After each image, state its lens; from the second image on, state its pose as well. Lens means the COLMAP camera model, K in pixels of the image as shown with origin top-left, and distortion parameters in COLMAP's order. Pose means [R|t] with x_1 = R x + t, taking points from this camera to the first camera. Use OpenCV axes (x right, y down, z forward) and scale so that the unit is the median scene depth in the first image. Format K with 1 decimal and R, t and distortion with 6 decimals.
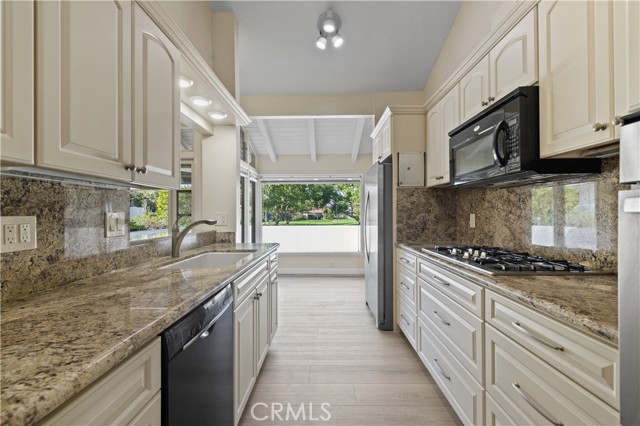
lens RADIAL K [[275.0, 0, 319.9], [0, 275.0, 209.0], [0, 0, 1]] dist [-0.000731, 0.000145]
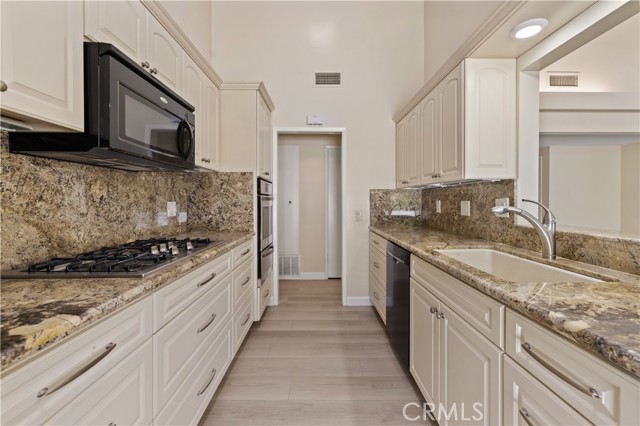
lens RADIAL K [[275.0, 0, 319.9], [0, 275.0, 209.0], [0, 0, 1]] dist [-0.000731, 0.000145]
pose [[-0.999781, 0.003149, -0.020689, 0.101779], [0.002825, 0.999873, 0.015666, 0.028402], [0.020735, 0.015604, -0.999663, 1.685582]]
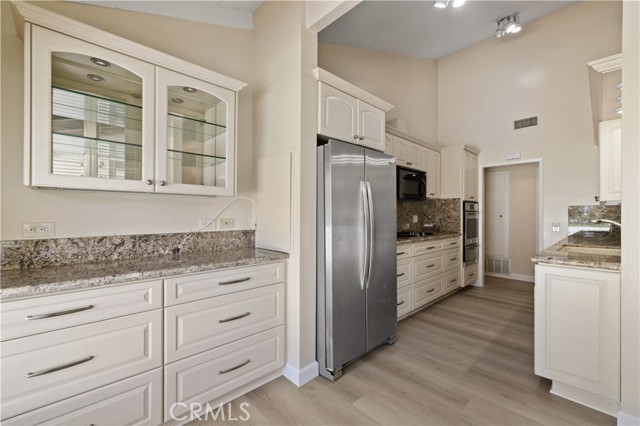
lens RADIAL K [[275.0, 0, 319.9], [0, 275.0, 209.0], [0, 0, 1]] dist [-0.000731, 0.000145]
pose [[-0.706540, 0.014848, 0.707517, -0.378433], [-0.010159, 0.999464, -0.031120, 0.041252], [-0.707600, -0.029175, -0.706011, 2.739081]]
